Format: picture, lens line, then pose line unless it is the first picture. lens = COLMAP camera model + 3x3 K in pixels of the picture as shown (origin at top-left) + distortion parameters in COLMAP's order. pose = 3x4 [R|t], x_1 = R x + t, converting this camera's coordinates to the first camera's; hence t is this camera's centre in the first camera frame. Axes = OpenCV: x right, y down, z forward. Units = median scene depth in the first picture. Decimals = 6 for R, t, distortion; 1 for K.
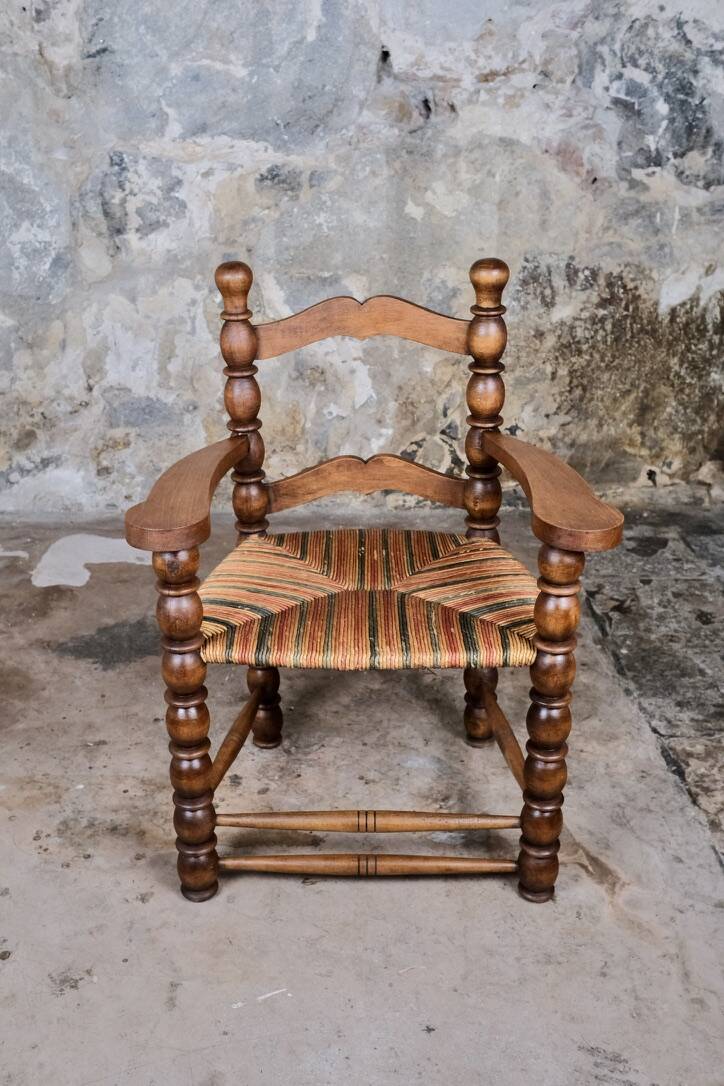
lens RADIAL K [[1039.1, 0, 354.3], [0, 1039.1, 518.9], [0, 0, 1]] dist [-0.003350, 0.000000]
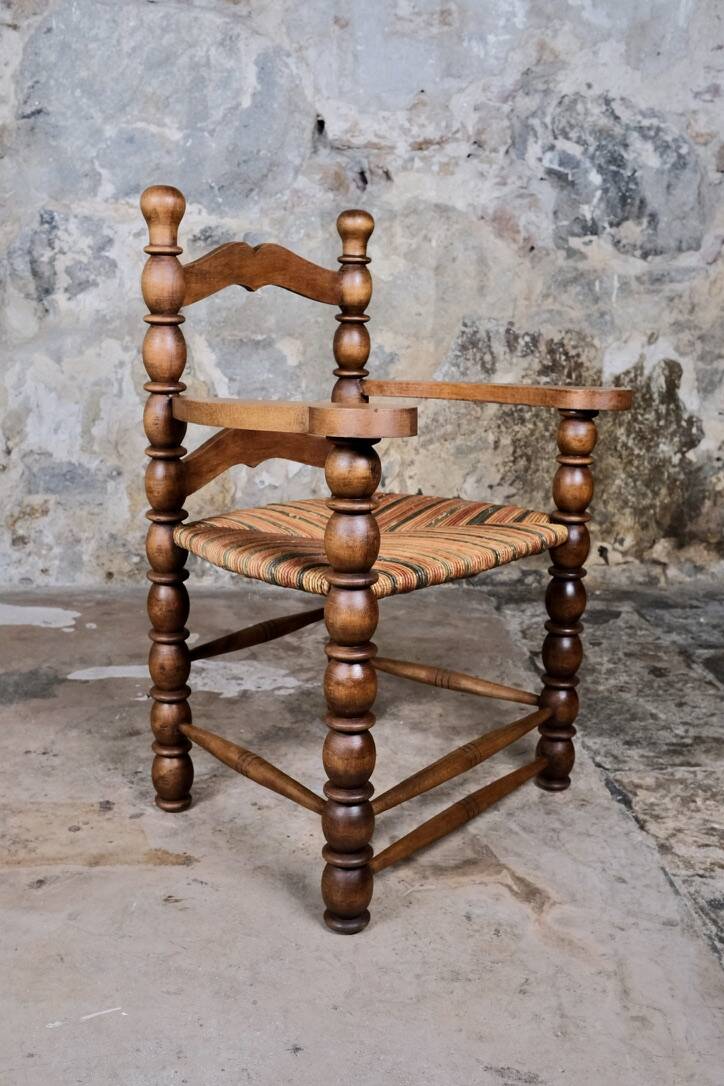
lens RADIAL K [[1039.1, 0, 354.4], [0, 1039.1, 531.8], [0, 0, 1]] dist [-0.003350, 0.000000]
pose [[0.999768, 0.010028, 0.019053, 0.046782], [-0.006492, 0.984131, -0.177326, 0.119469], [-0.020529, 0.177162, 0.983968, 0.079084]]
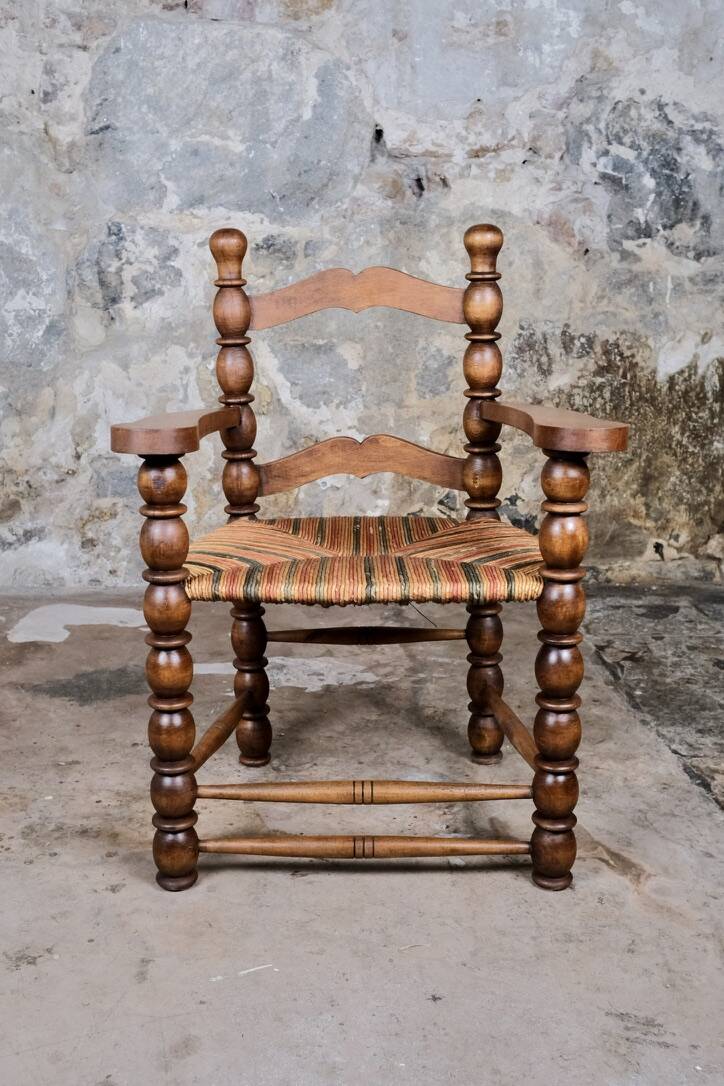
lens RADIAL K [[1067.7, 0, 350.7], [0, 1067.7, 537.3], [0, 0, 1]] dist [-0.003400, 0.000000]
pose [[0.999999, -0.000817, 0.001471, -0.000065], [0.001052, 0.985904, -0.167308, 0.124609], [-0.001314, 0.167310, 0.985904, 0.024052]]
